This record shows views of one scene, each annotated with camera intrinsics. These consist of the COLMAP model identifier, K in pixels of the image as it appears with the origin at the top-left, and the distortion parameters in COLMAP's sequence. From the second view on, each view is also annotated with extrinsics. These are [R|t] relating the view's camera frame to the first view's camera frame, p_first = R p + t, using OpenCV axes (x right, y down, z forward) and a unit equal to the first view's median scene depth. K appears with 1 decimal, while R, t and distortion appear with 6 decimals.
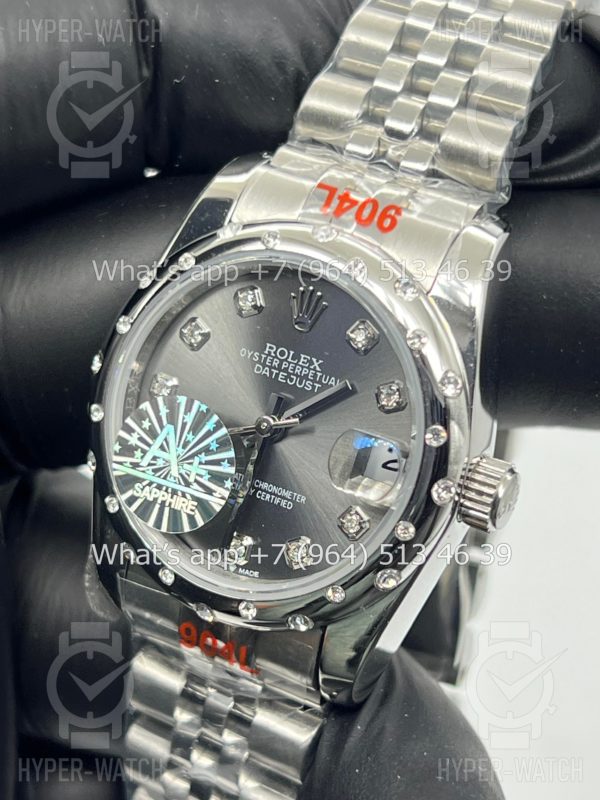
lens RADIAL K [[1804.8, 0, 305.5], [0, 1804.8, 401.2], [0, 0, 1]] dist [0.170787, 0.000000]
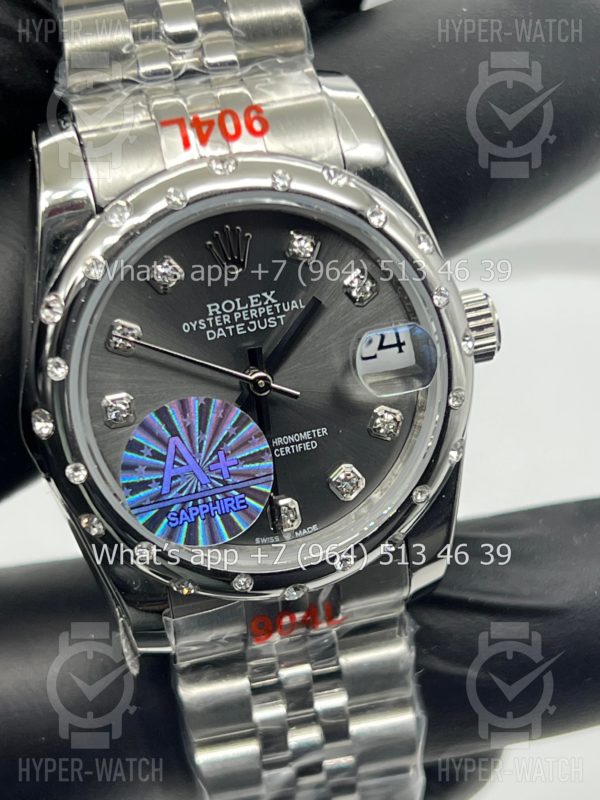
lens RADIAL K [[1804.8, 0, 295.2], [0, 1804.8, 403.6], [0, 0, 1]] dist [0.170787, 0.000000]
pose [[0.722888, -0.506281, 0.470226, -0.439064], [0.454732, 0.860972, 0.227919, -0.175506], [-0.520243, 0.049067, 0.852608, 0.210102]]
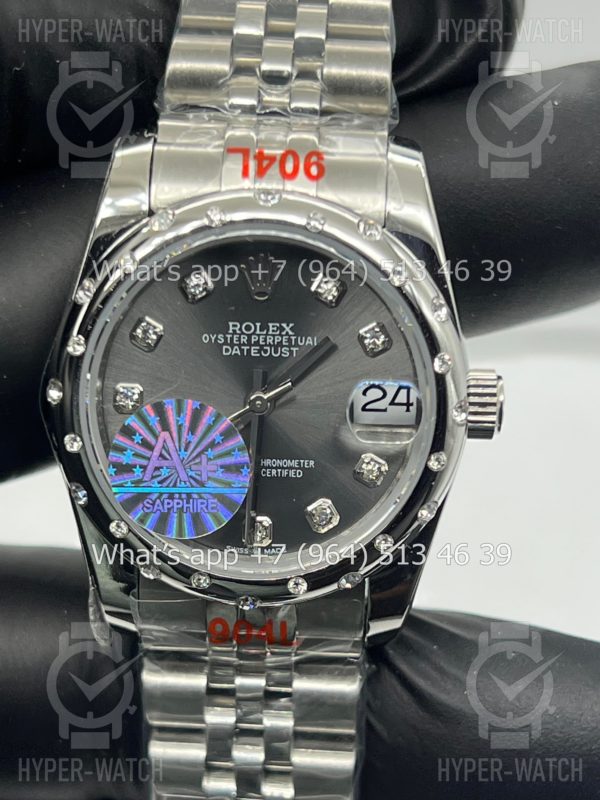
lens RADIAL K [[1804.8, 0, 290.2], [0, 1804.8, 461.2], [0, 0, 1]] dist [0.170787, 0.000000]
pose [[0.893299, -0.300769, 0.333997, -0.340197], [0.269475, 0.953130, 0.137576, -0.085996], [-0.359721, -0.032892, 0.932480, 0.076440]]
